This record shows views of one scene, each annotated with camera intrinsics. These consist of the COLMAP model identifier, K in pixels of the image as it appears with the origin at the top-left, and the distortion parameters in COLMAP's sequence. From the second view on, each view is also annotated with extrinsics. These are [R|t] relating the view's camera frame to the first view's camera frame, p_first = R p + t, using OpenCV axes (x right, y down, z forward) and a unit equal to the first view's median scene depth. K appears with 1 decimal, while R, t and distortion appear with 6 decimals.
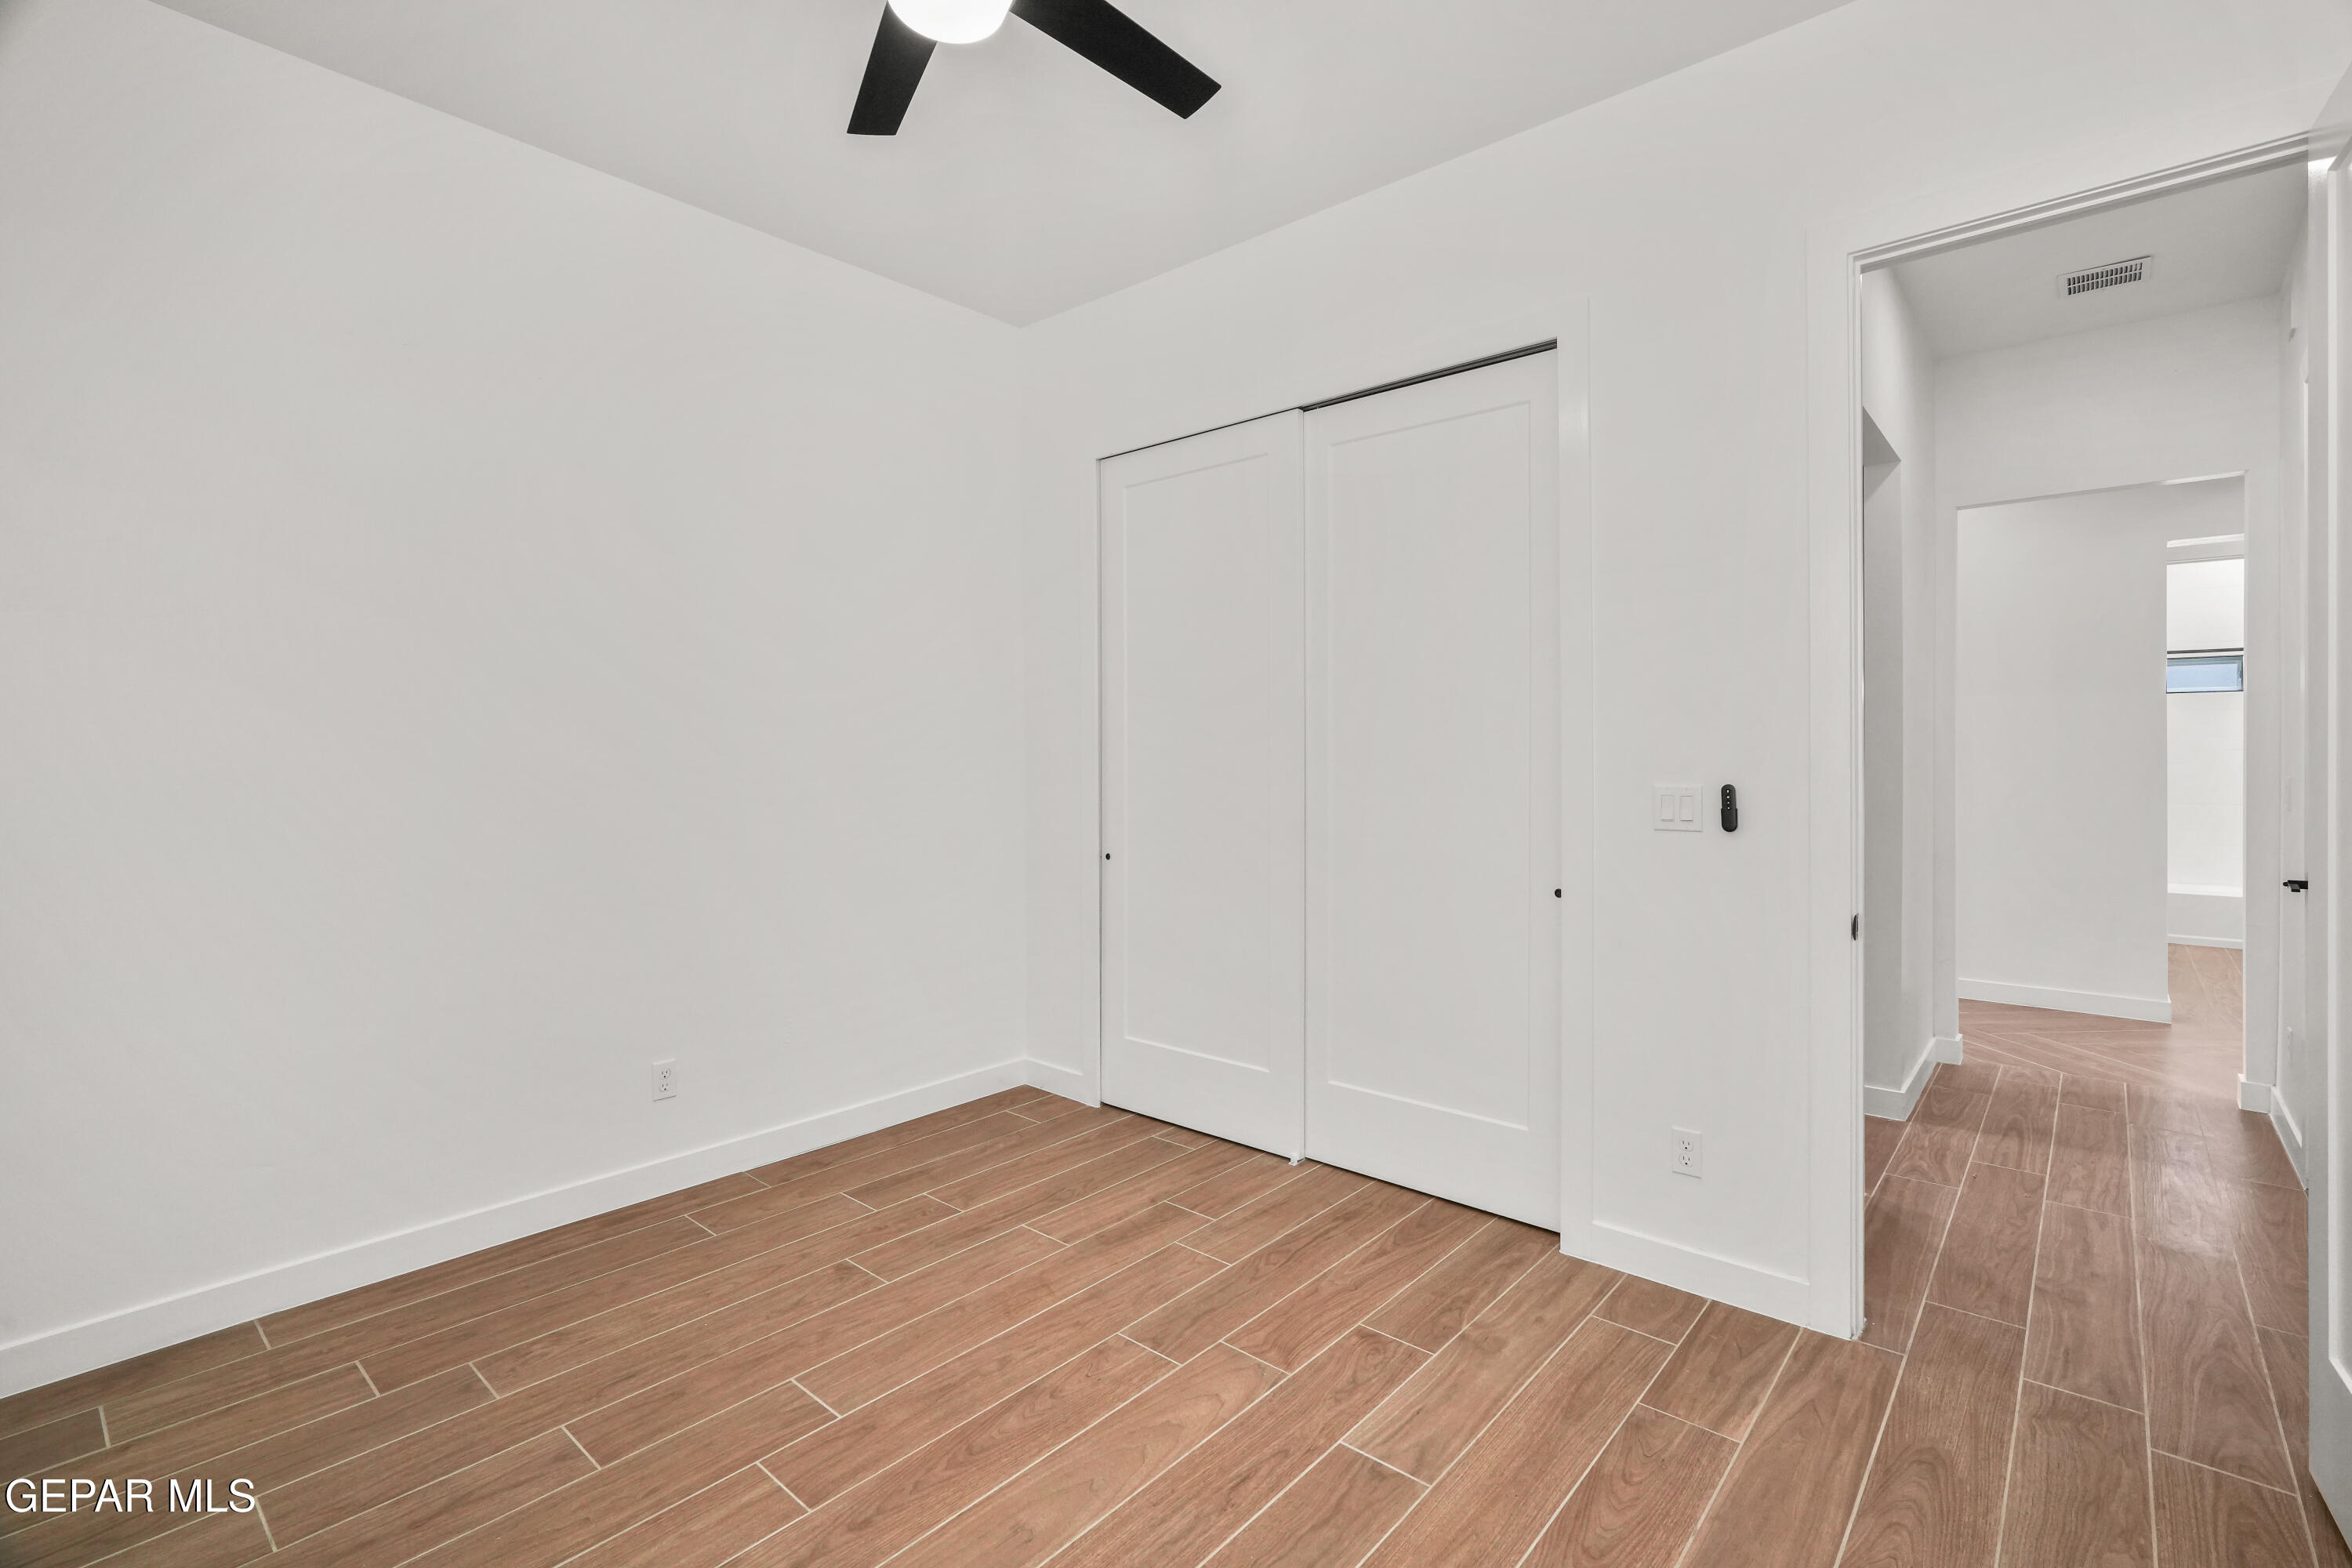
lens RADIAL K [[1059.5, 0, 1185.8], [0, 1059.5, 762.8], [0, 0, 1]] dist [-0.010272, 0.005309]
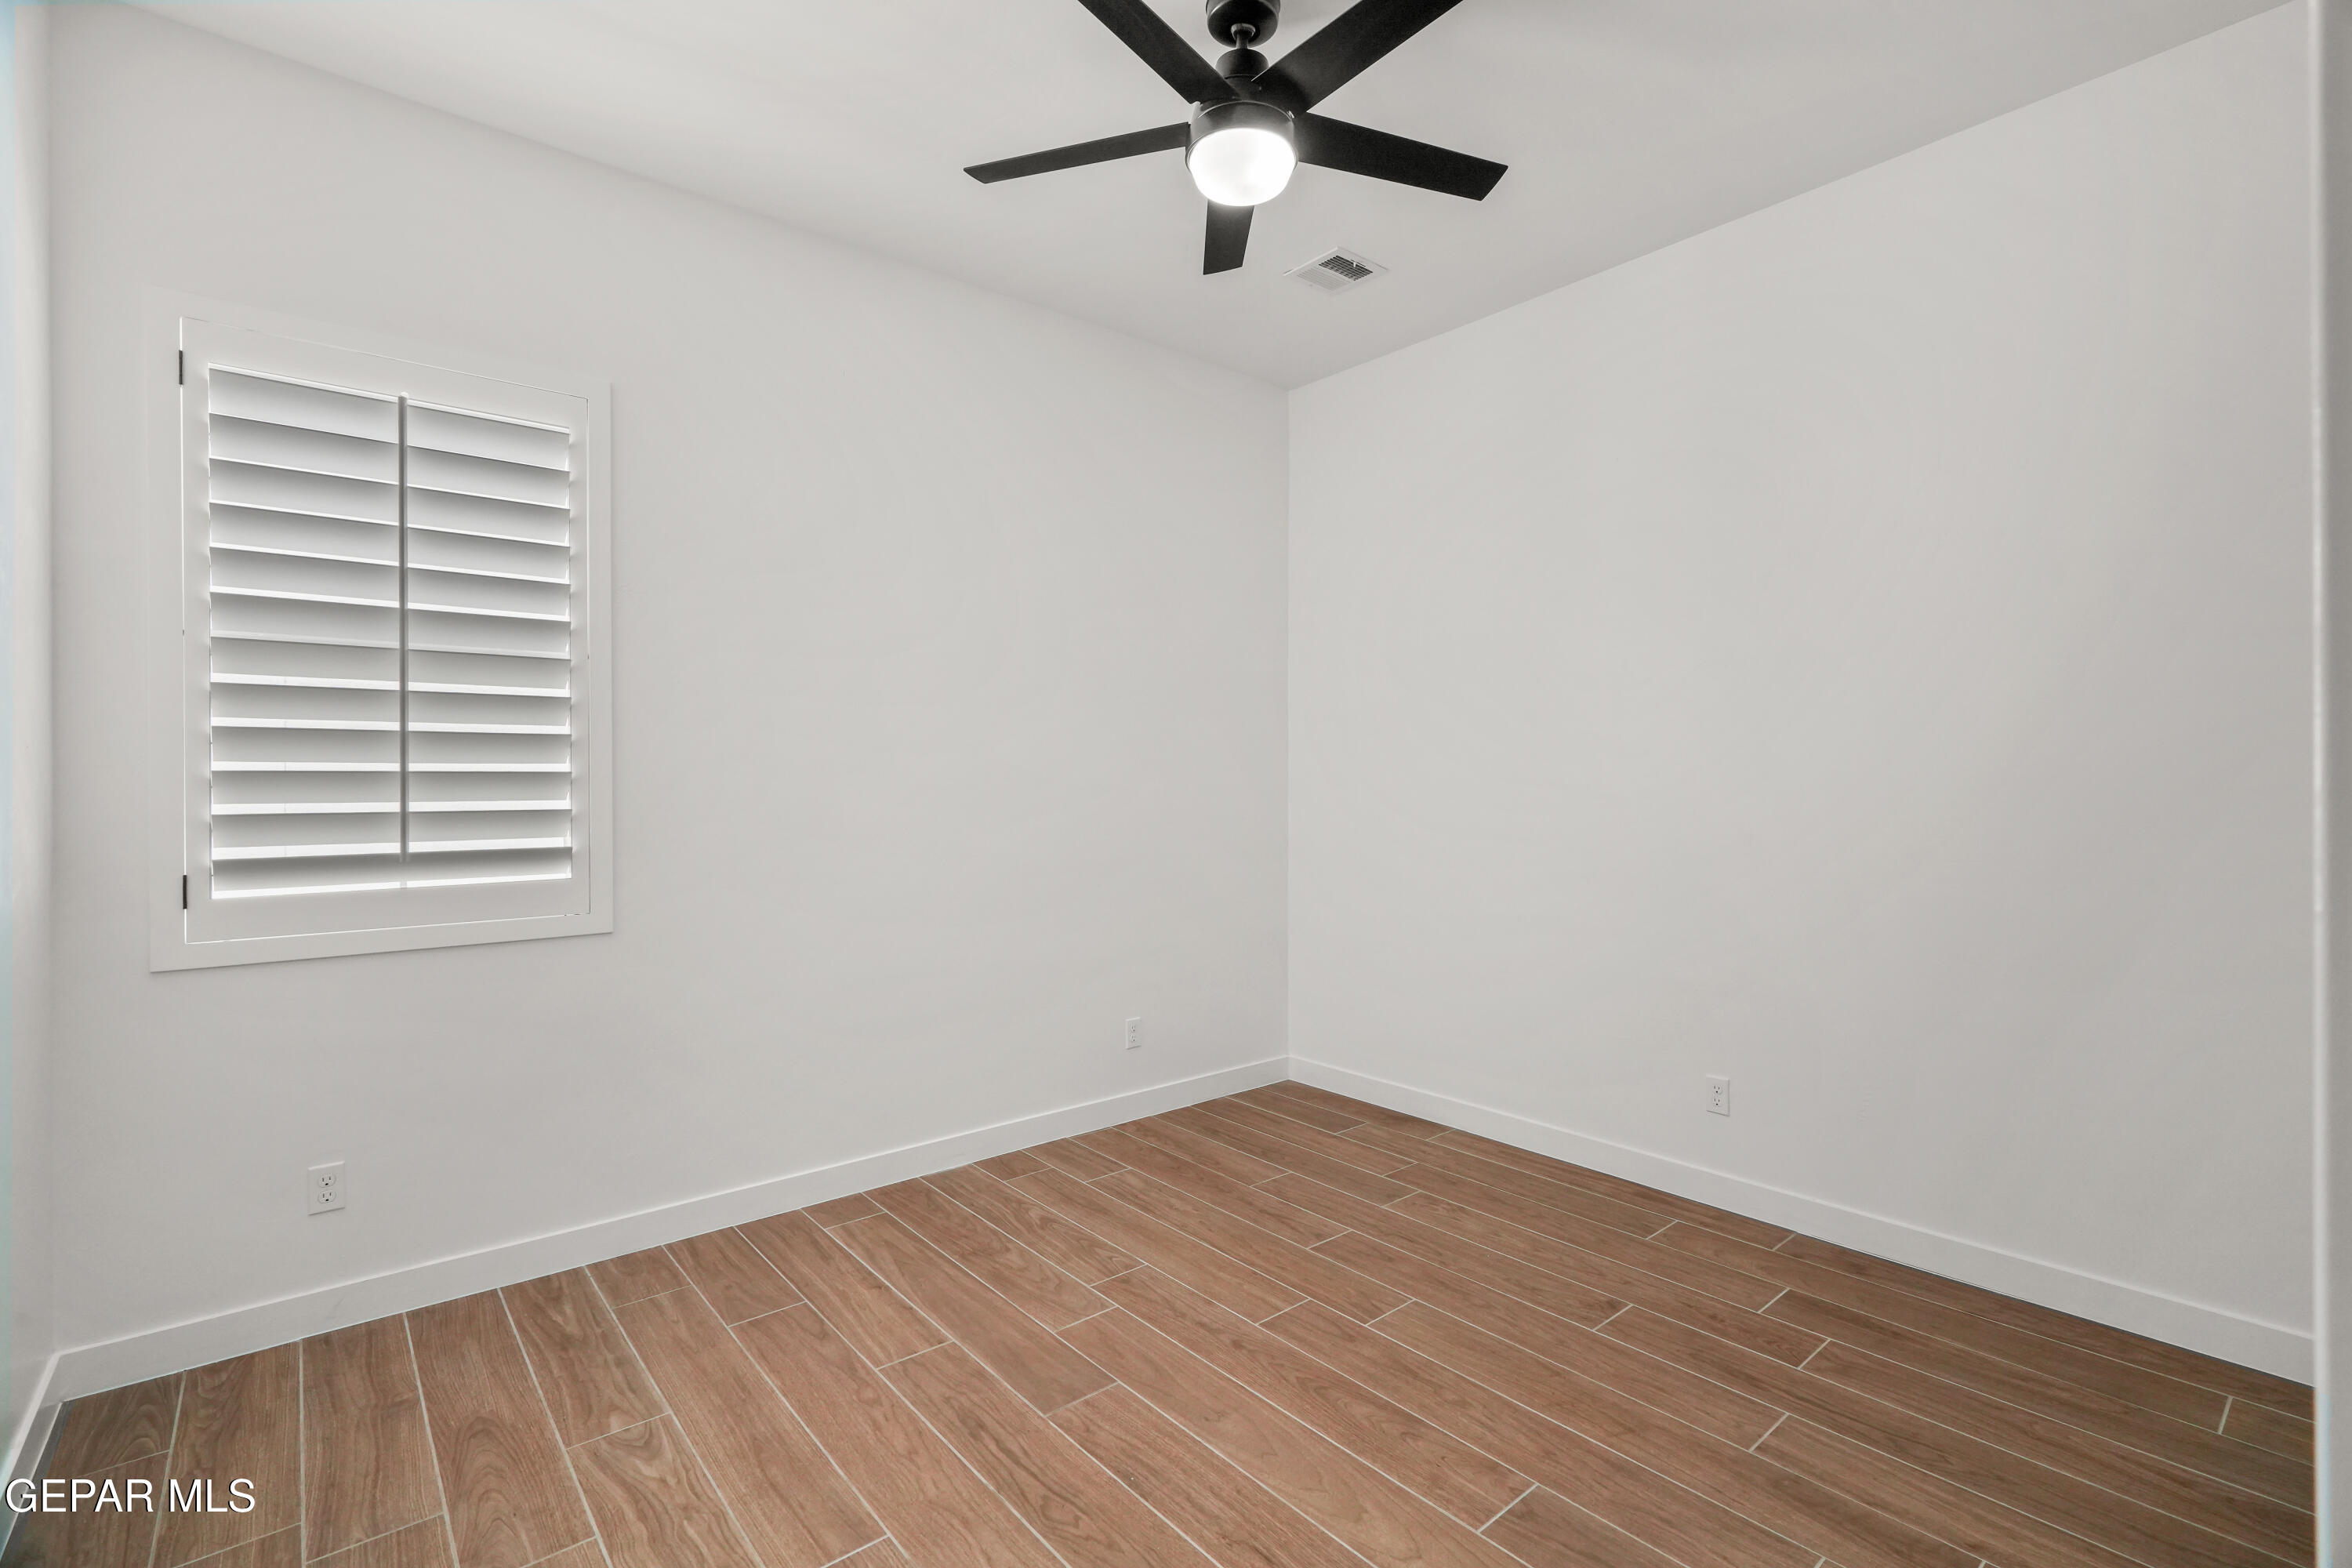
lens RADIAL K [[1059.5, 0, 1172.7], [0, 1059.5, 768.6], [0, 0, 1]] dist [-0.010272, 0.005309]
pose [[-0.154012, -0.002417, -0.988066, 0.745043], [-0.006774, 0.999976, -0.001390, -0.011378], [0.988046, 0.006479, -0.154024, 0.796325]]
